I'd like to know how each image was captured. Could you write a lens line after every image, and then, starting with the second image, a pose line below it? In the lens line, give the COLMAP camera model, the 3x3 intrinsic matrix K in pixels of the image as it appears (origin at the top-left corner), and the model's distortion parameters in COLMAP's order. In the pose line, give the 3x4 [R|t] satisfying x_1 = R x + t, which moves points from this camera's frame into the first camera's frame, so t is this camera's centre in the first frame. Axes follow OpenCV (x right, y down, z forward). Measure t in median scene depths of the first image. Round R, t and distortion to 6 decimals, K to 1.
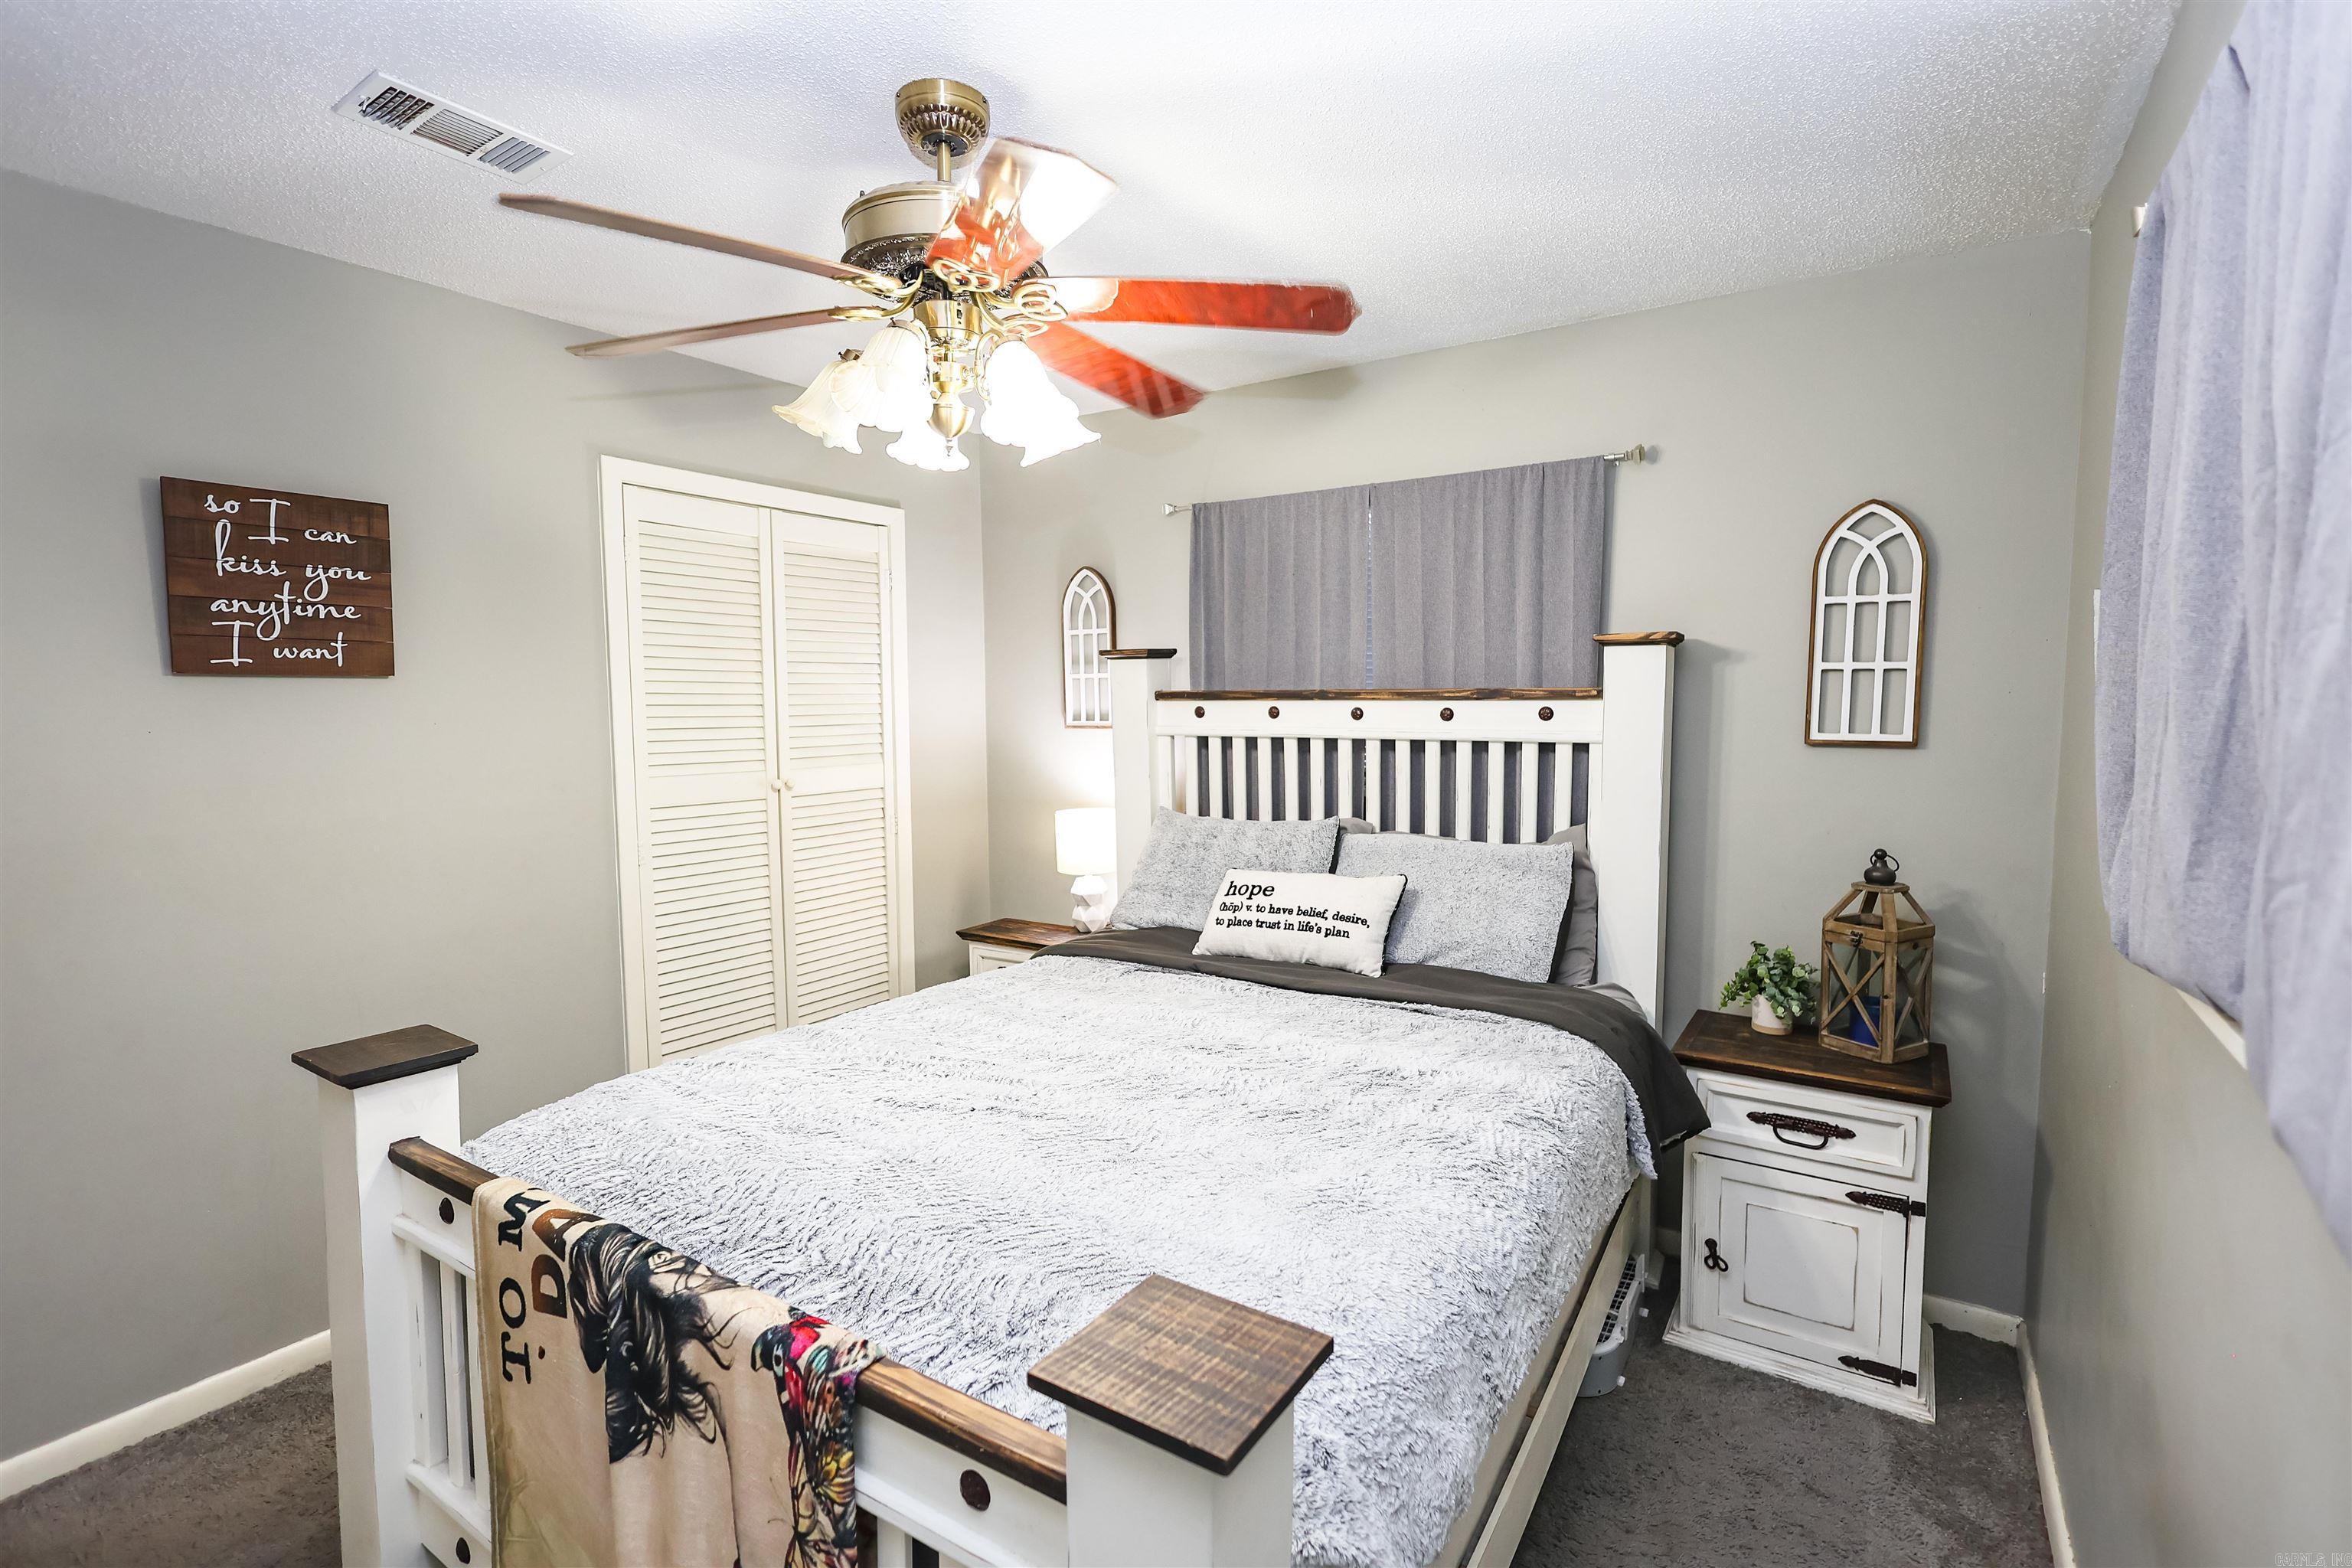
lens RADIAL K [[1086.3, 0, 1177.0], [0, 1086.3, 781.6], [0, 0, 1]] dist [0.001016, 0.000295]
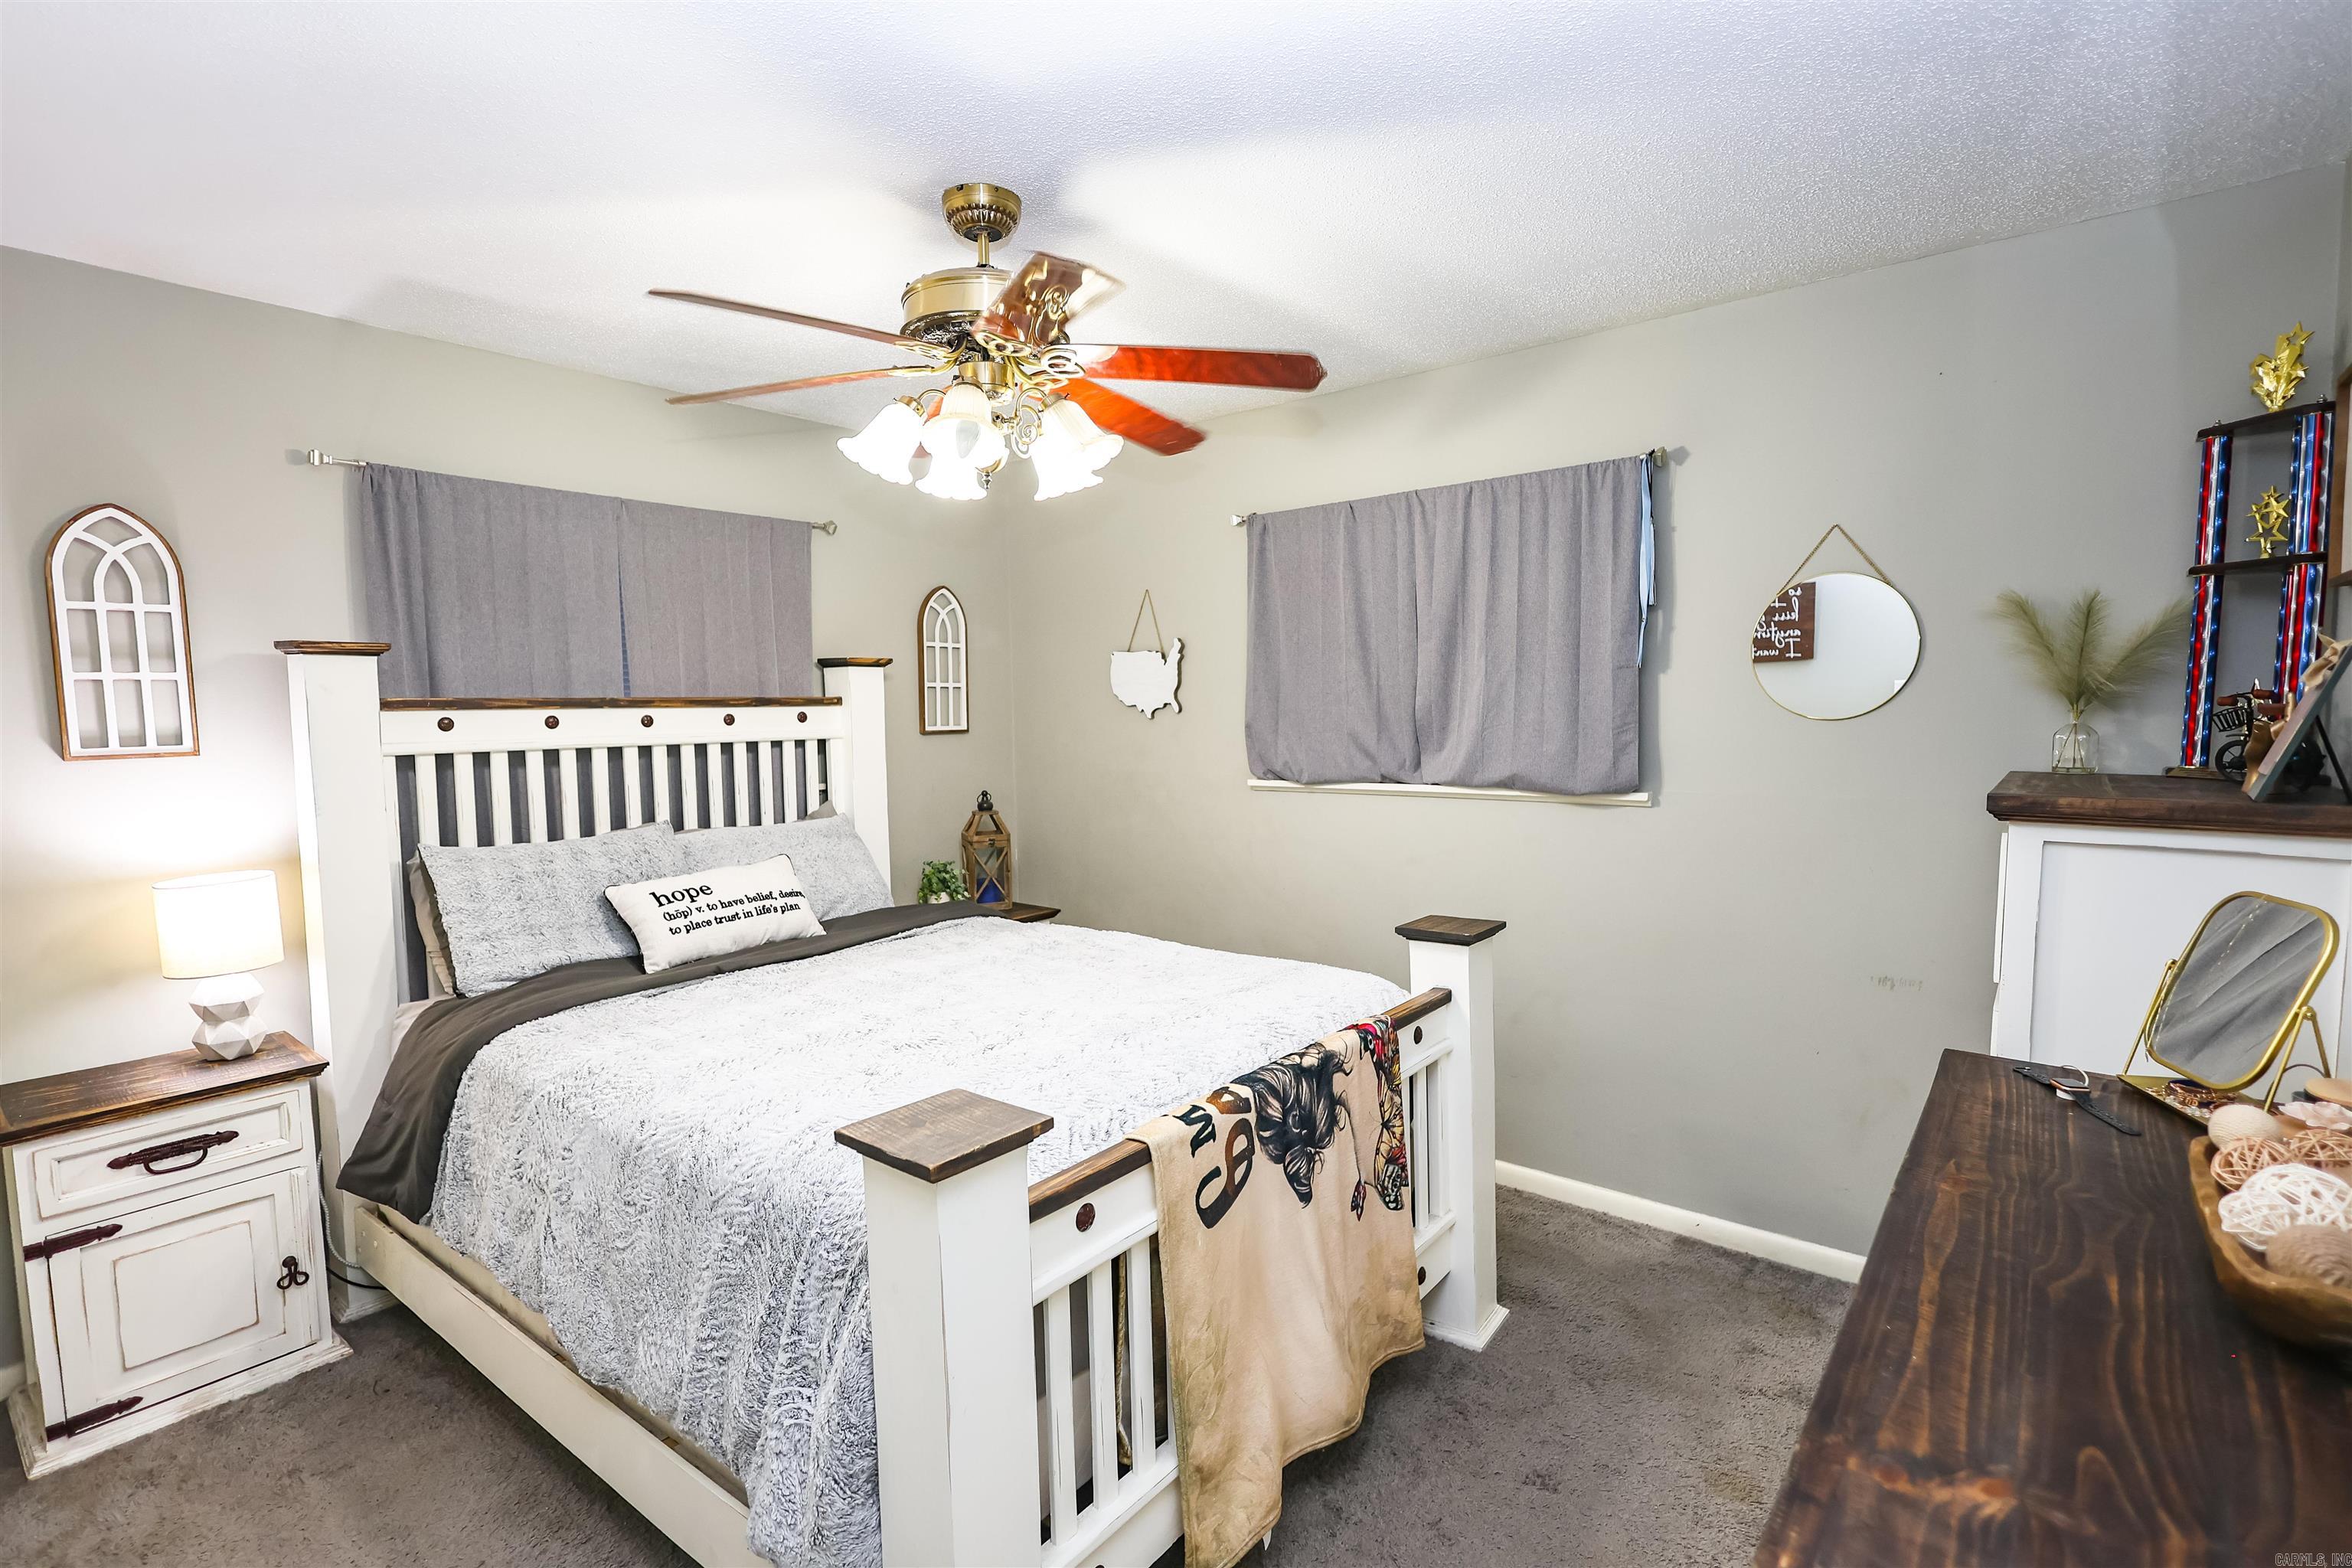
lens RADIAL K [[1086.3, 0, 1178.9], [0, 1086.3, 794.0], [0, 0, 1]] dist [0.001016, 0.000295]
pose [[0.086569, -0.077687, 0.993212, -0.895054], [0.092916, 0.993239, 0.069591, -0.020554], [-0.991903, 0.086261, 0.093202, 0.447806]]
